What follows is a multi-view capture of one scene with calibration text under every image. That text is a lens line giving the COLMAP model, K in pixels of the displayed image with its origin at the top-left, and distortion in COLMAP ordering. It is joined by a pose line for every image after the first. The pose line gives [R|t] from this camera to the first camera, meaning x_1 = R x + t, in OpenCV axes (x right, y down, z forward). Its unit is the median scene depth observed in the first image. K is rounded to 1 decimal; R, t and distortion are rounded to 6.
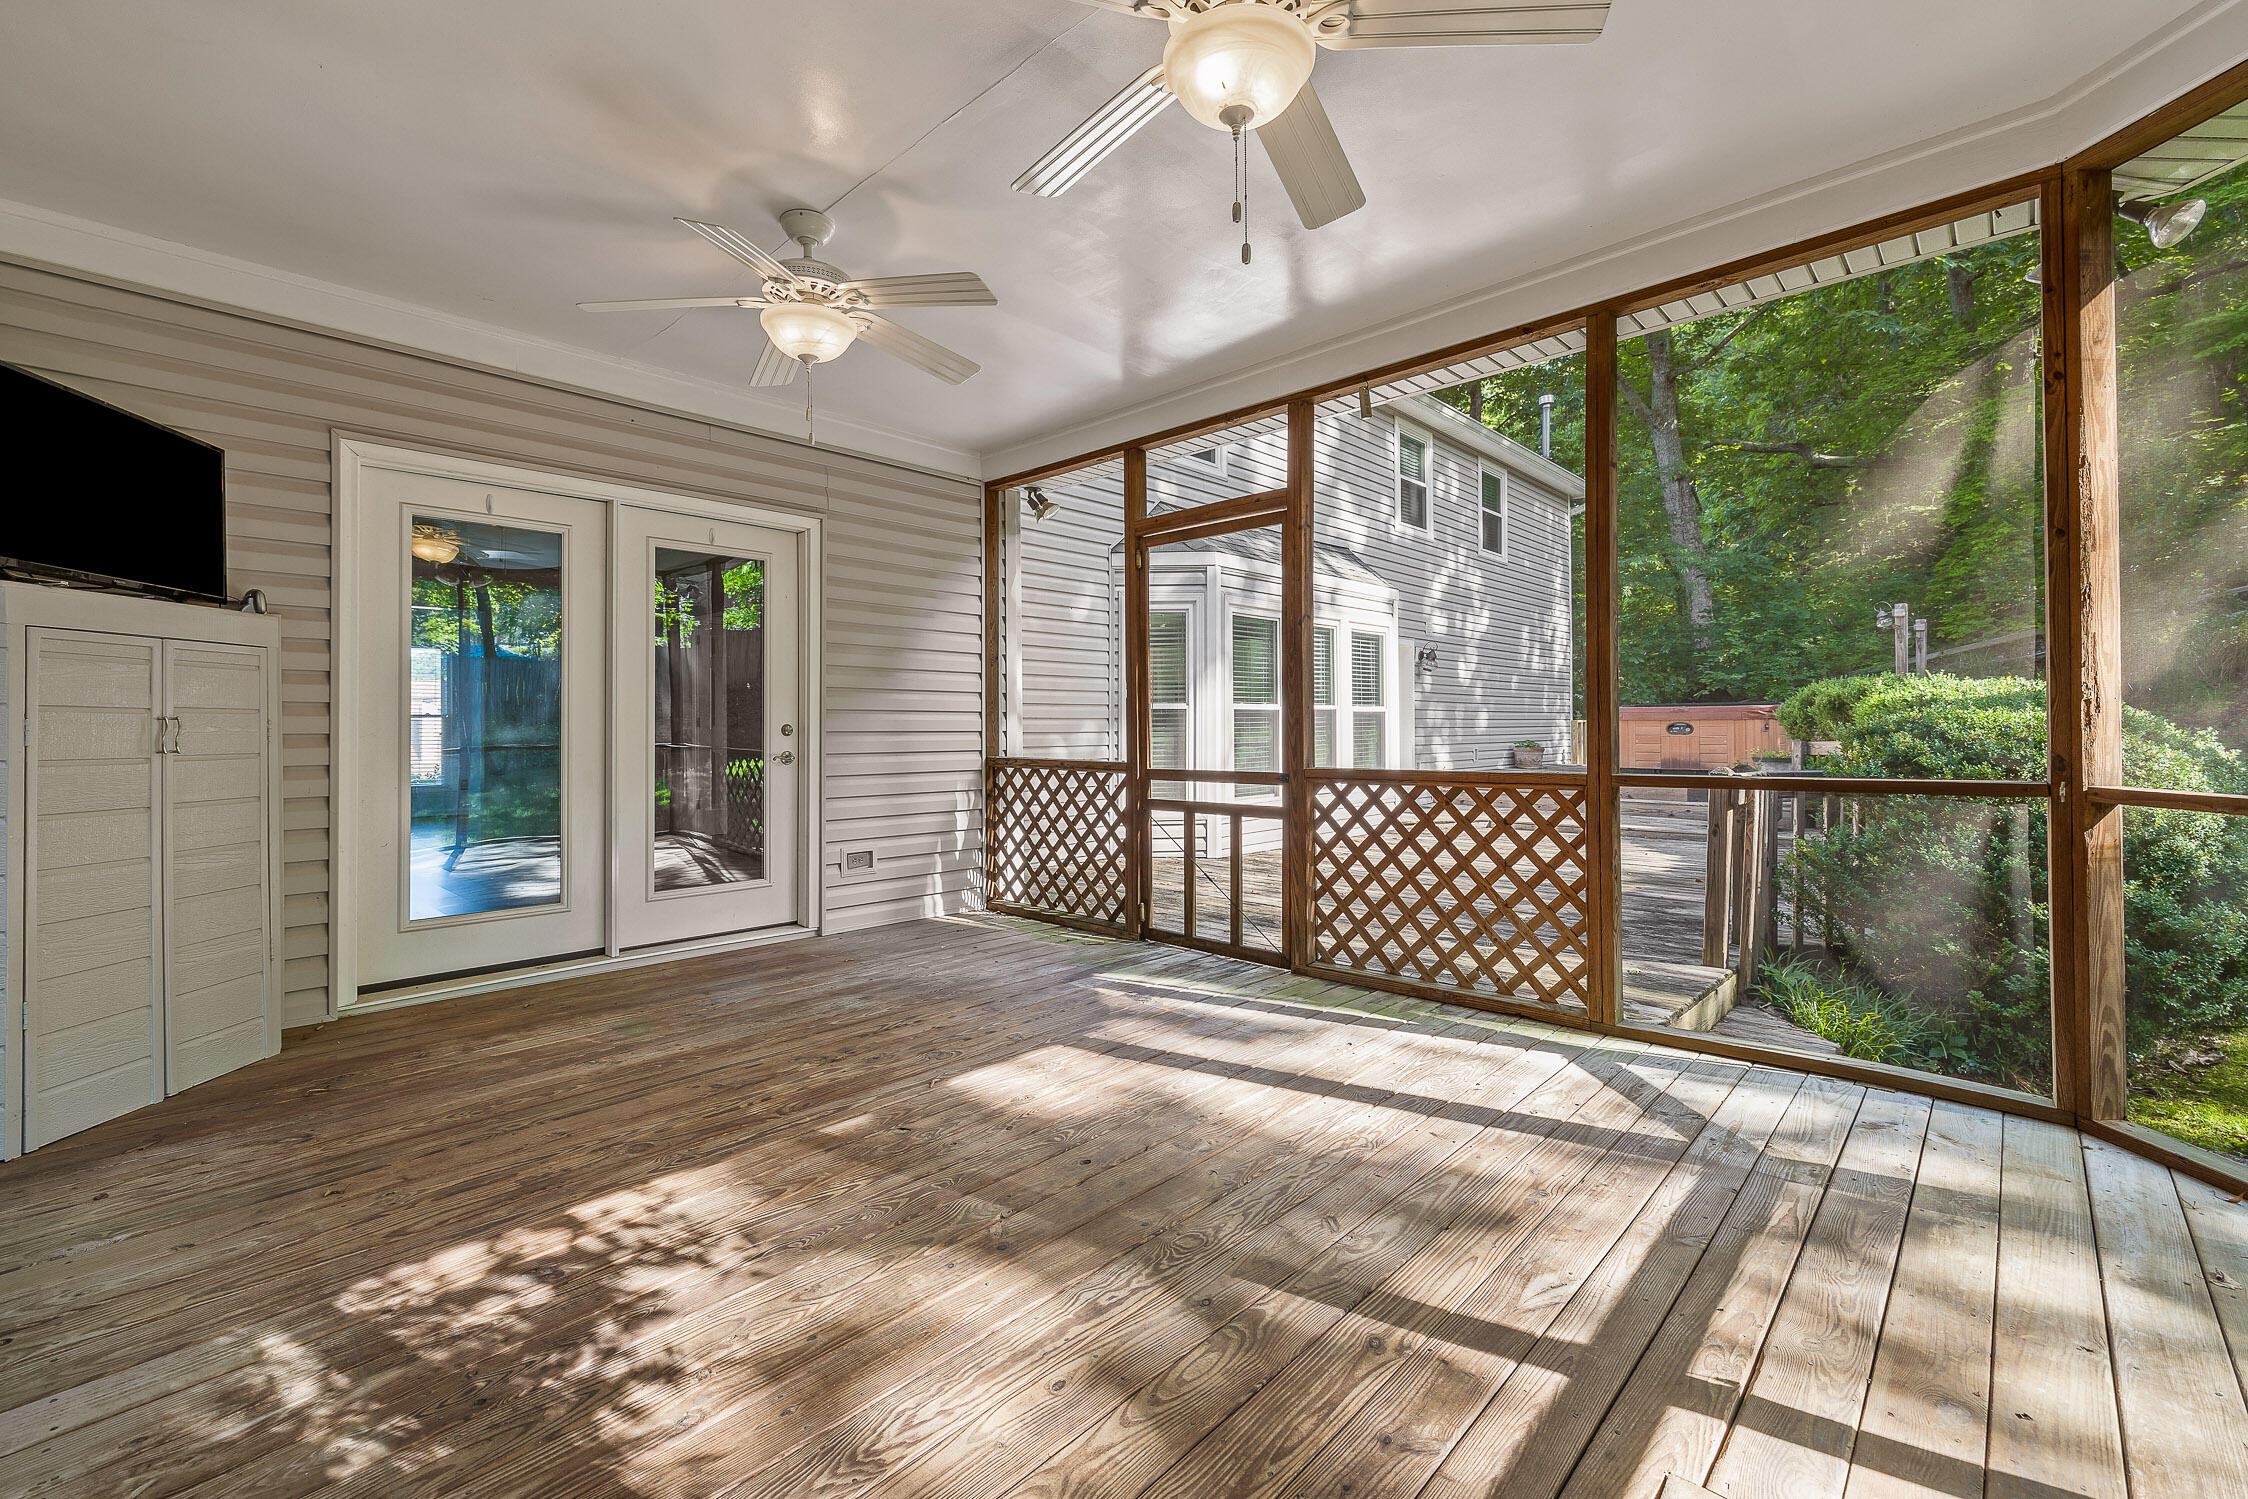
lens RADIAL K [[962.3, 0, 1117.0], [0, 962.3, 735.3], [0, 0, 1]] dist [0.014794, 0.000063]
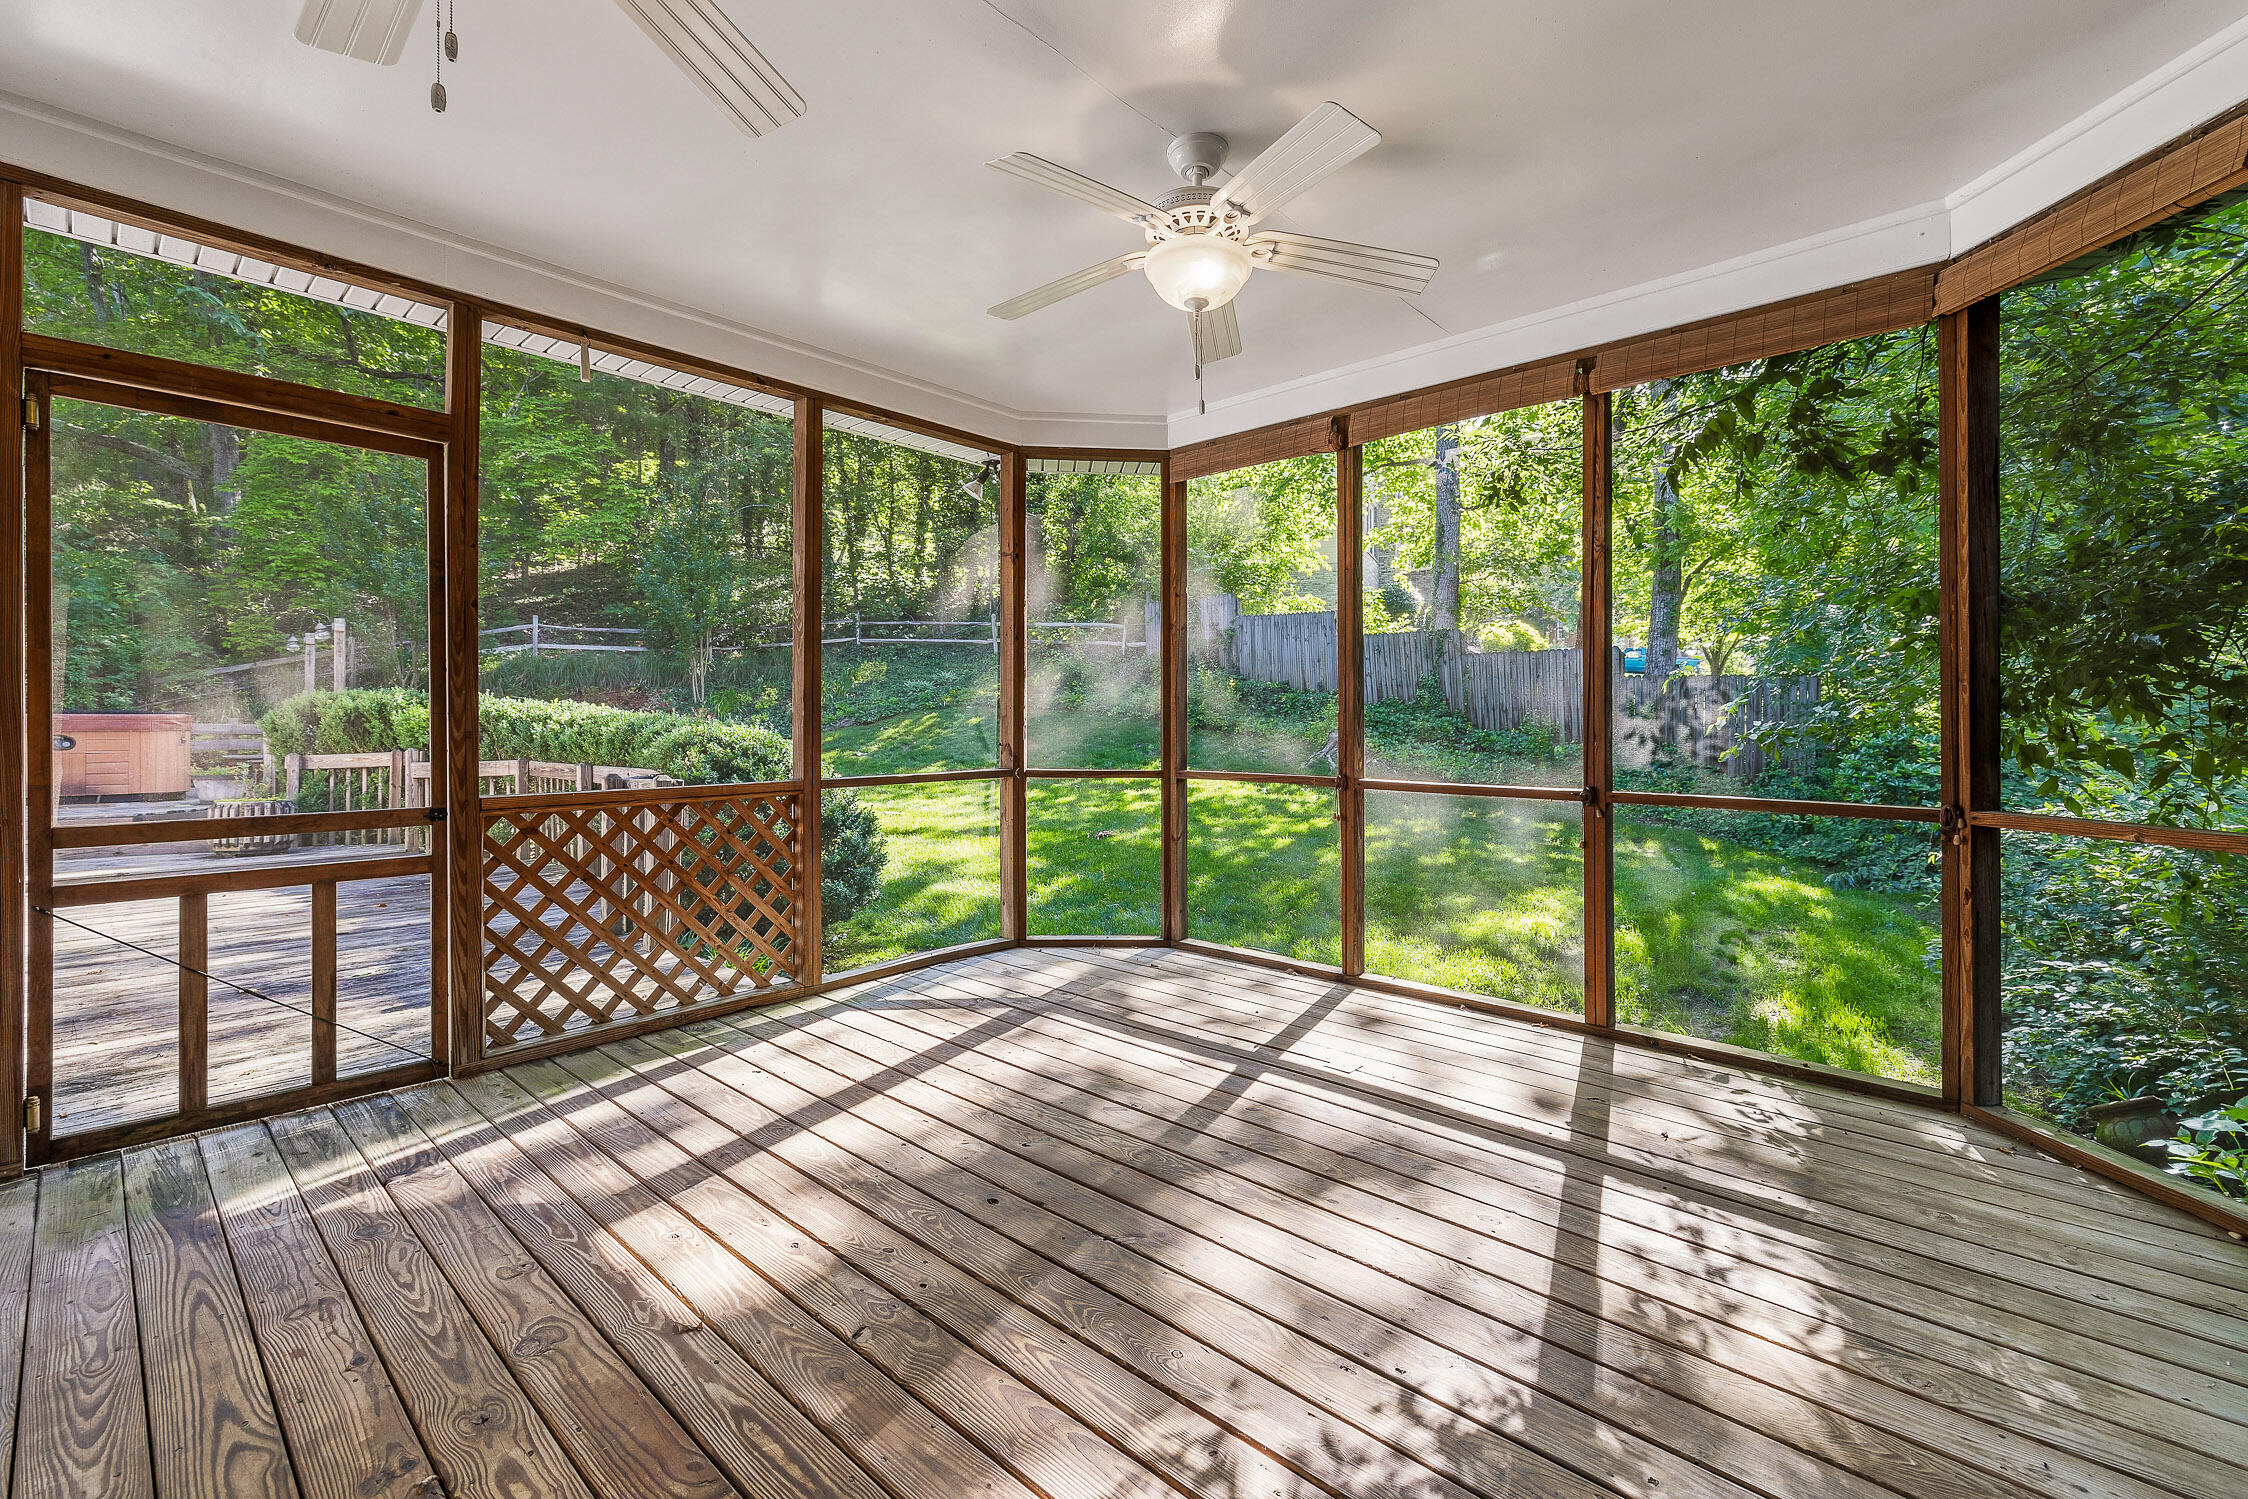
lens RADIAL K [[962.3, 0, 1117.0], [0, 962.3, 735.3], [0, 0, 1]] dist [0.014794, 0.000063]
pose [[-0.012989, 0.000773, 0.999915, -0.779571], [0.011702, 0.999931, -0.000621, -0.010497], [-0.999847, 0.011693, -0.012997, 0.701179]]
